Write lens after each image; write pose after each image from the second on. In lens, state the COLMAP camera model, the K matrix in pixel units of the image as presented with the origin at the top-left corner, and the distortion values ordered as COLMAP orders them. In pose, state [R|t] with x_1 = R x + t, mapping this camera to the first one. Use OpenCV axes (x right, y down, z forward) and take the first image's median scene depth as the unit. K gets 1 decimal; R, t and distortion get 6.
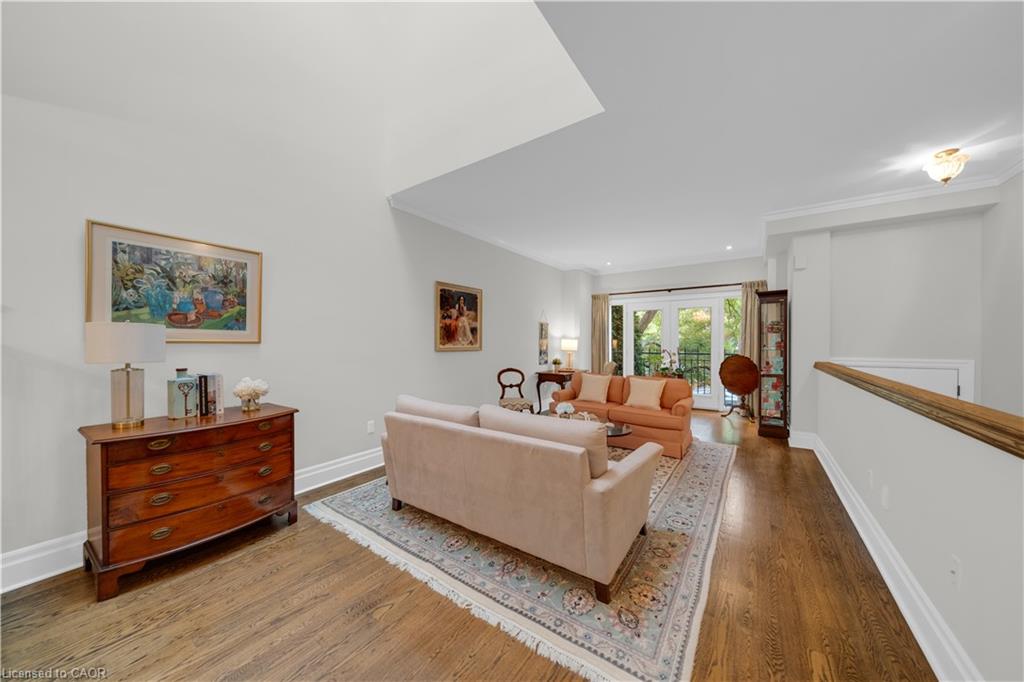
lens RADIAL K [[346.0, 0, 506.7], [0, 346.0, 347.7], [0, 0, 1]] dist [-0.006683, 0.000144]
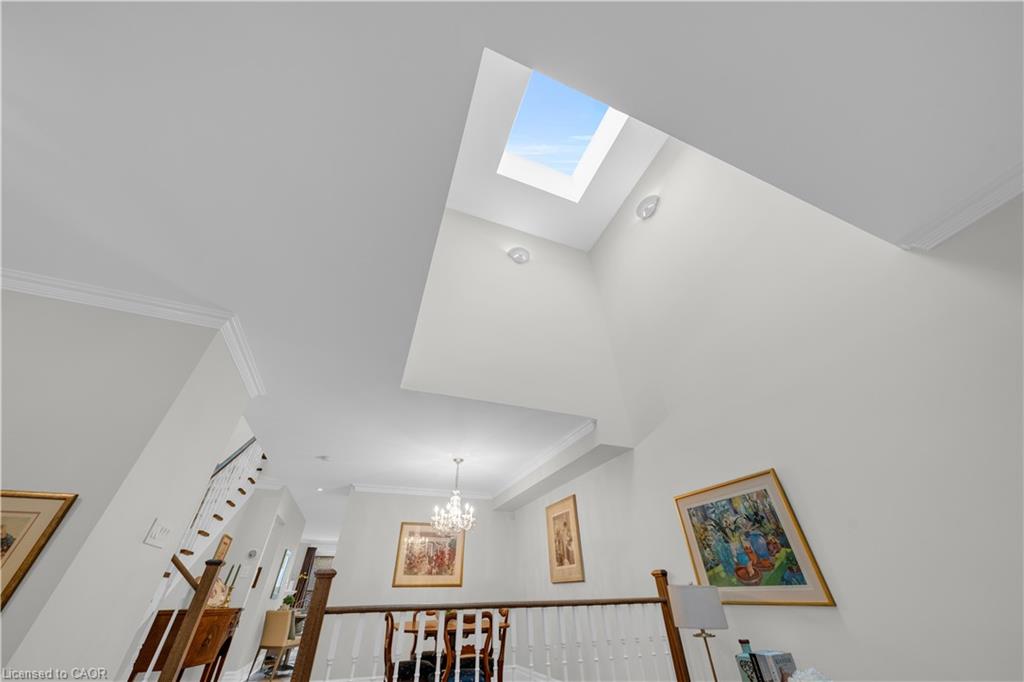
lens RADIAL K [[348.2, 0, 514.4], [0, 348.2, 342.7], [0, 0, 1]] dist [-0.007415, -0.000274]
pose [[-0.550705, -0.483525, -0.680388, 0.209688], [0.005058, 0.813180, -0.581990, -0.027206], [0.834685, -0.323946, -0.445377, 0.600265]]
